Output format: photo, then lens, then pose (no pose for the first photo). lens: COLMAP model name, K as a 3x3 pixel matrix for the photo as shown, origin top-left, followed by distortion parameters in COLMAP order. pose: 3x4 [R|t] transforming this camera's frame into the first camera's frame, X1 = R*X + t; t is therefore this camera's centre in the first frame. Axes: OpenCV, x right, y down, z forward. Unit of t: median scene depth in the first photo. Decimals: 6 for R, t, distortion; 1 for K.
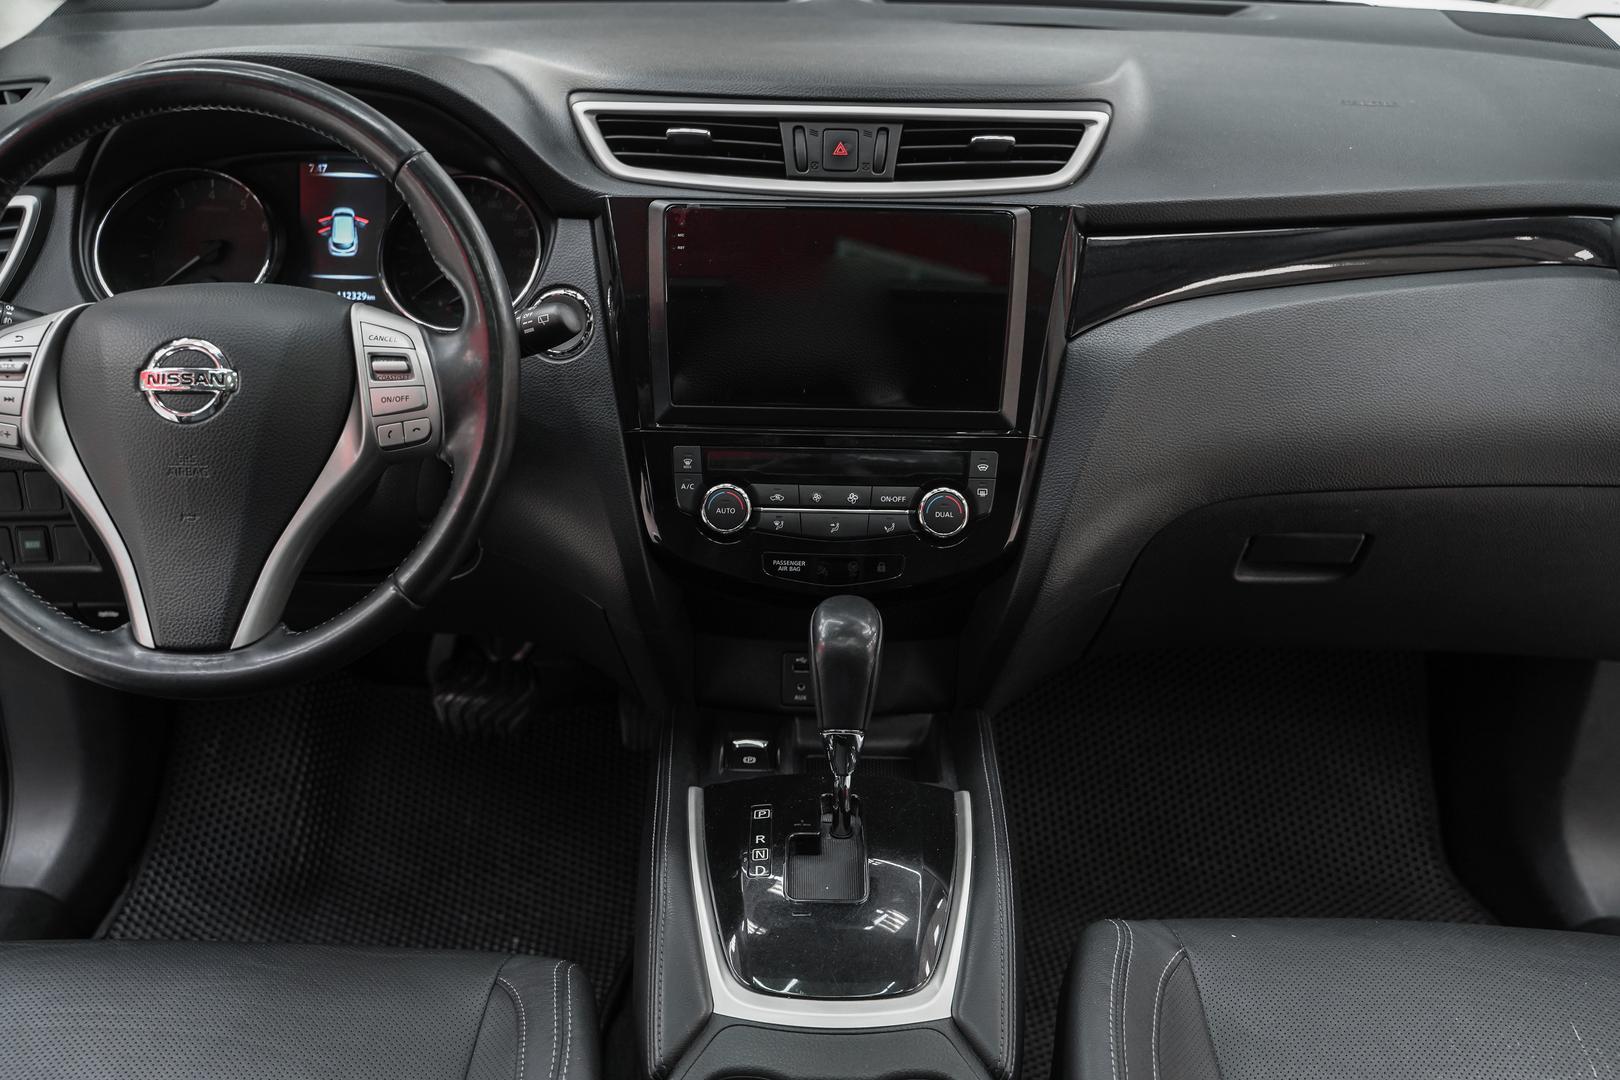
lens RADIAL K [[1746.7, 0, 809.4], [0, 1746.7, 543.2], [0, 0, 1]] dist [0.009555, 0.000000]
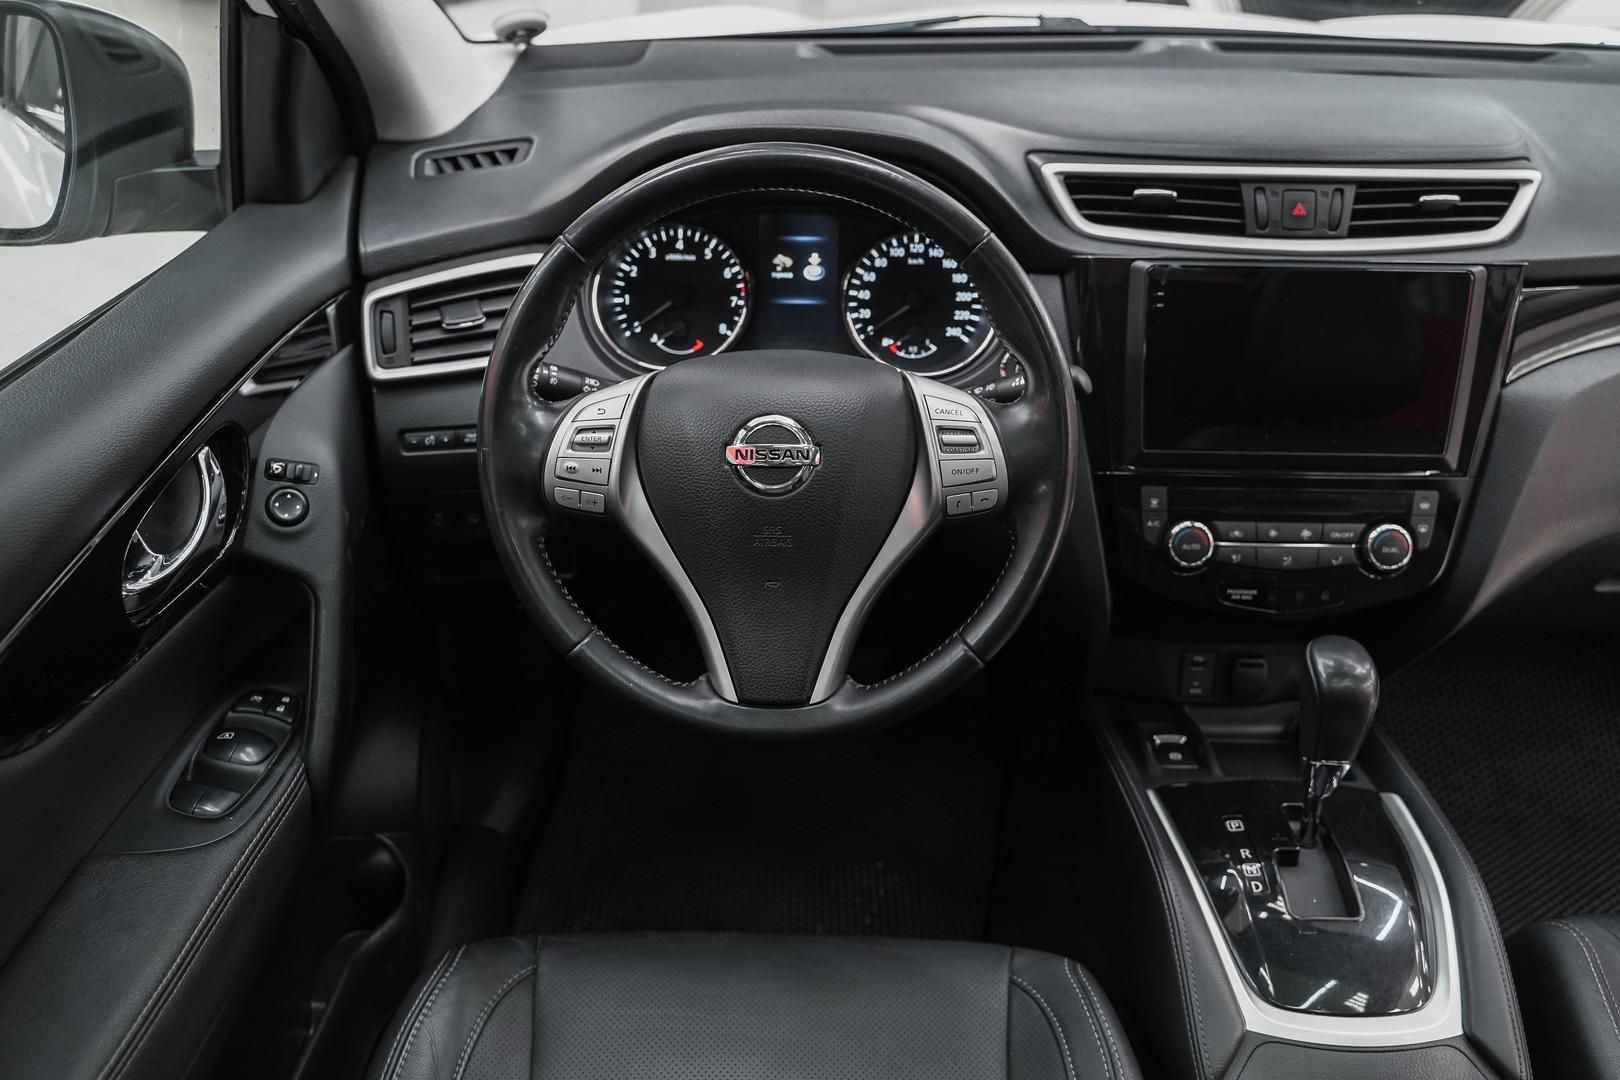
lens RADIAL K [[1303.0, 0, 817.2], [0, 1303.0, 542.6], [0, 0, 1]] dist [-0.001998, -0.008154]
pose [[0.999830, 0.000168, -0.018452, -0.265353], [0.001424, 0.996275, 0.086217, -0.091194], [0.018397, -0.086229, 0.996105, 0.180866]]
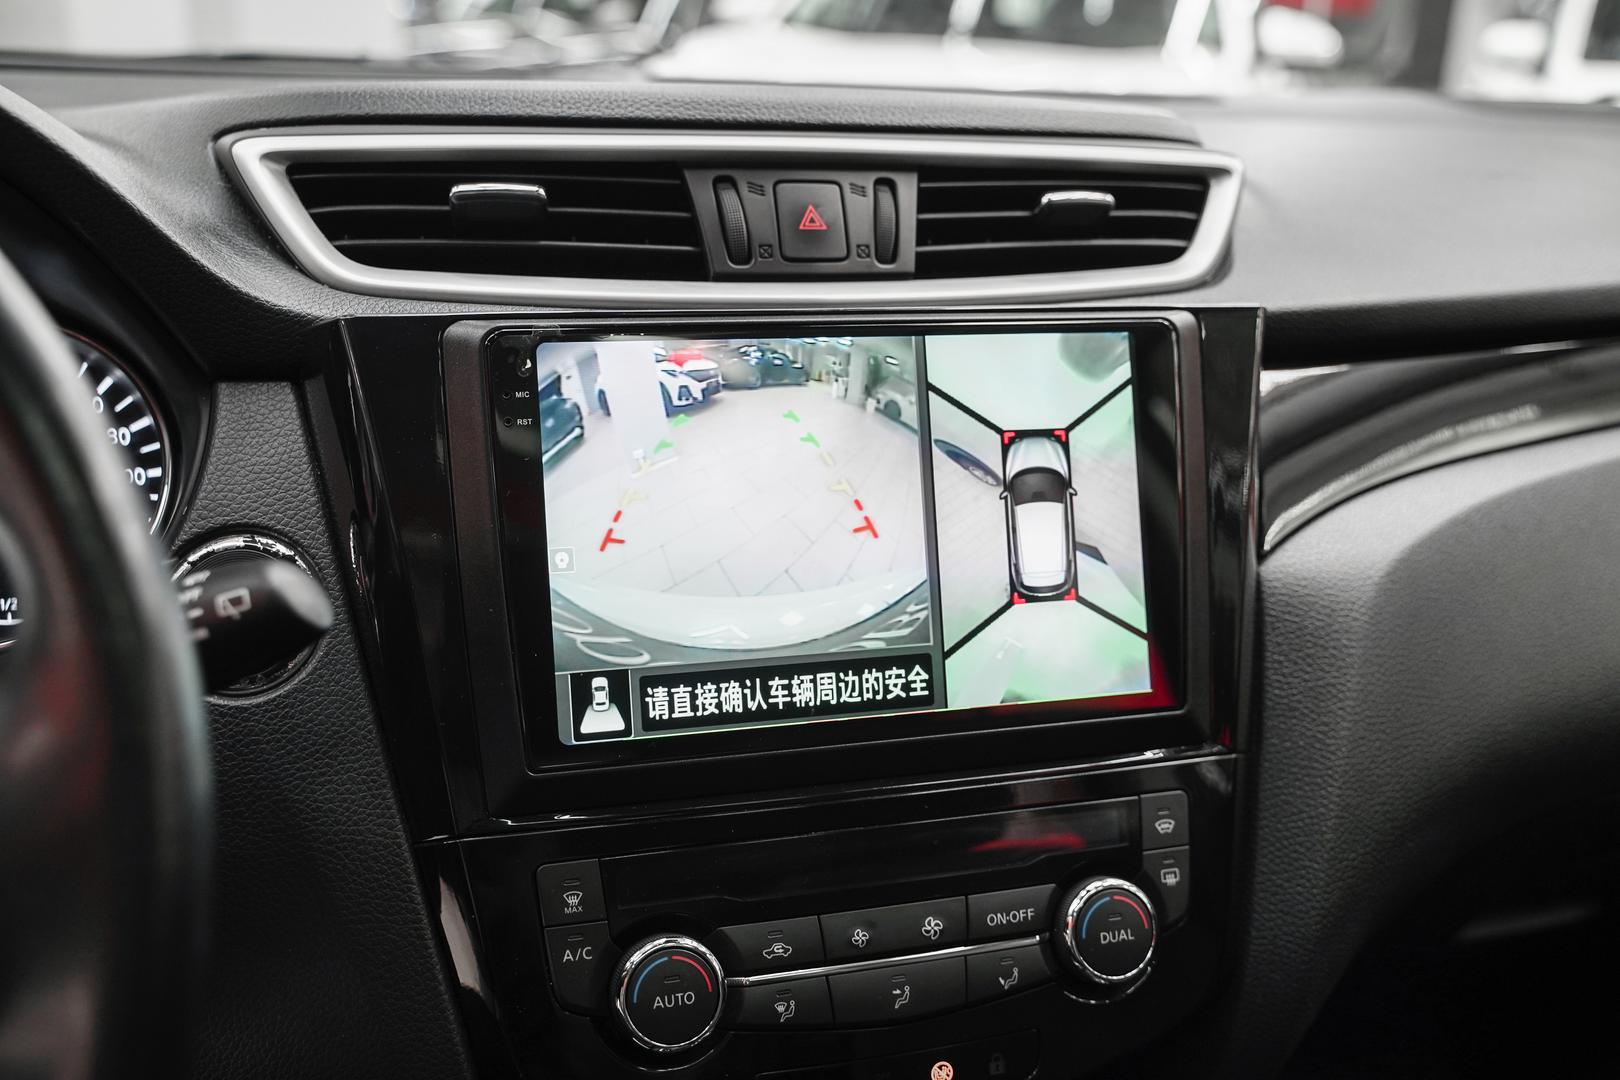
lens RADIAL K [[1576.3, 0, 810.9], [0, 1576.3, 537.6], [0, 0, 1]] dist [0.020912, 0.000000]
pose [[0.953874, -0.073053, 0.291183, -0.121684], [0.115034, 0.984851, -0.129751, -0.077377], [-0.277293, 0.157262, 0.947828, 0.589208]]
